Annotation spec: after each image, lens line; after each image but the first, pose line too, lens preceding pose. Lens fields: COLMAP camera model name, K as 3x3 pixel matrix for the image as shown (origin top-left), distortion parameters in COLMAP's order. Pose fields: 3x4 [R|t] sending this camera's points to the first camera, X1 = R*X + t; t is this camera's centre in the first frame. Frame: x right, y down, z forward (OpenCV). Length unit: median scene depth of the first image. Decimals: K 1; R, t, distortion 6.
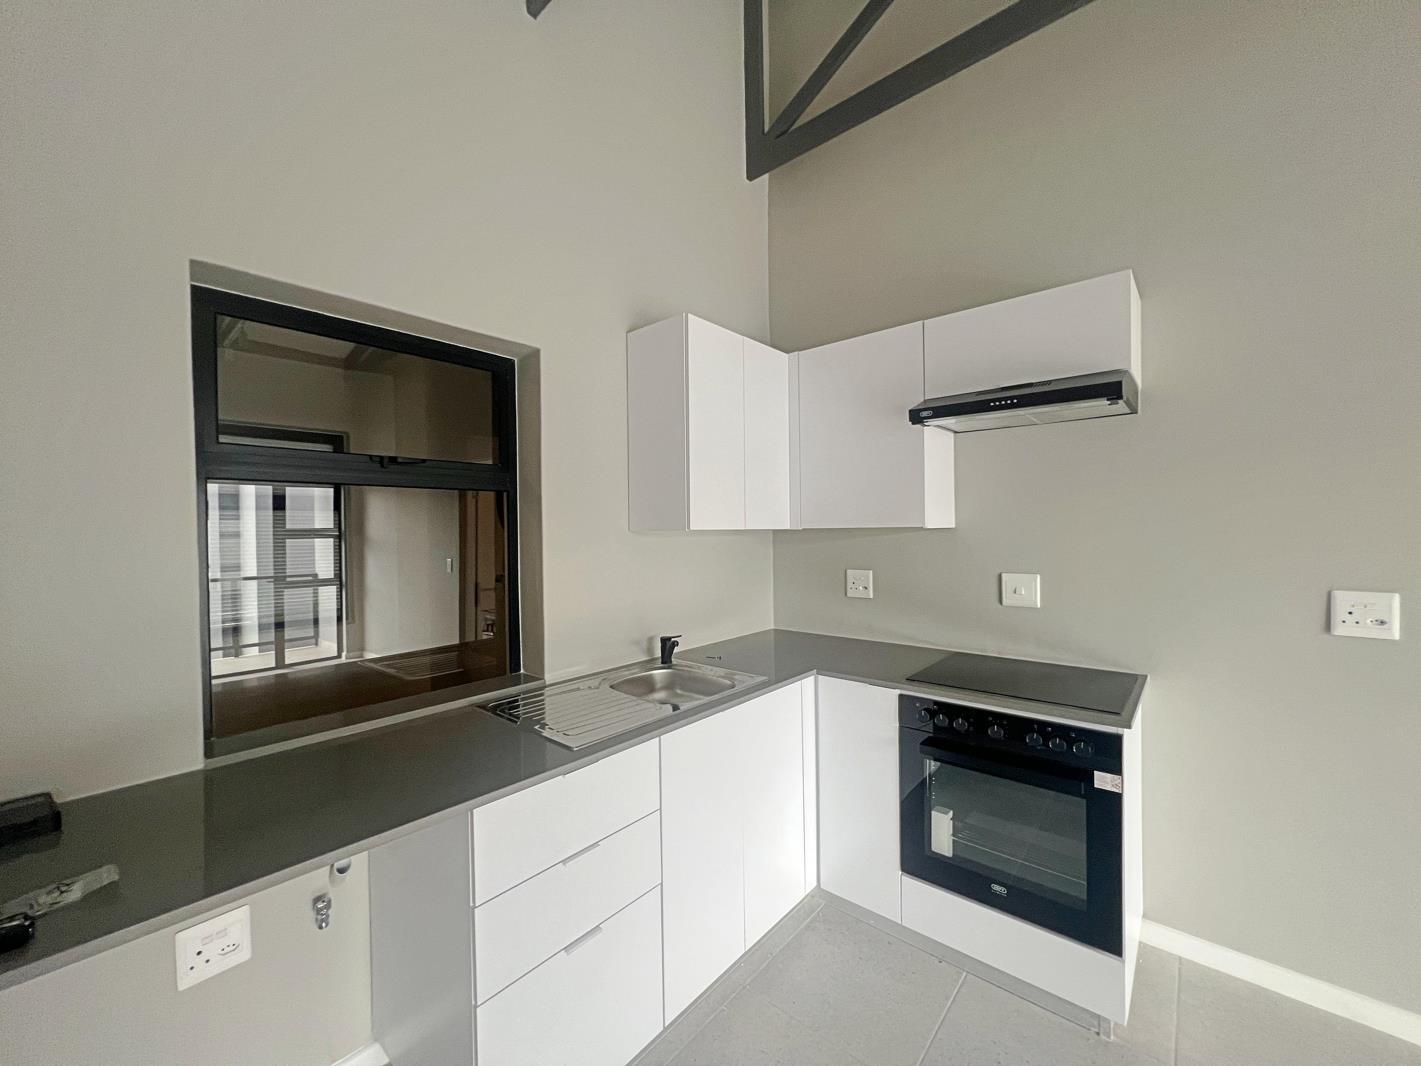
lens RADIAL K [[564.4, 0, 710.5], [0, 564.4, 533.0], [0, 0, 1]] dist [-0.001199, -0.000084]
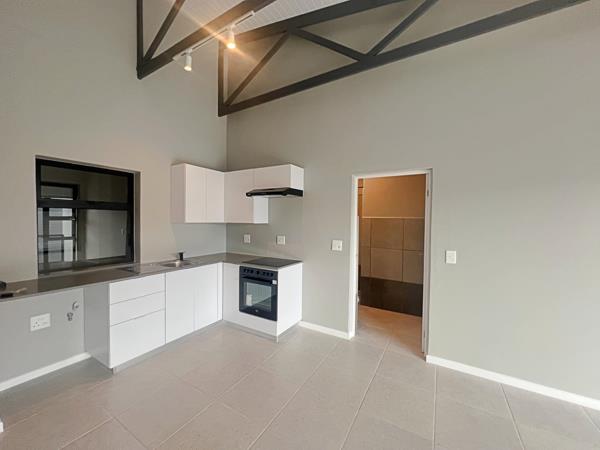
lens RADIAL K [[240.5, 0, 300.2], [0, 240.5, 224.2], [0, 0, 1]] dist [-0.000919, -0.000037]
pose [[0.984254, 0.024128, 0.175103, 0.417734], [-0.025955, 0.999630, 0.008149, -0.025652], [-0.174842, -0.012565, 0.984516, -0.662501]]
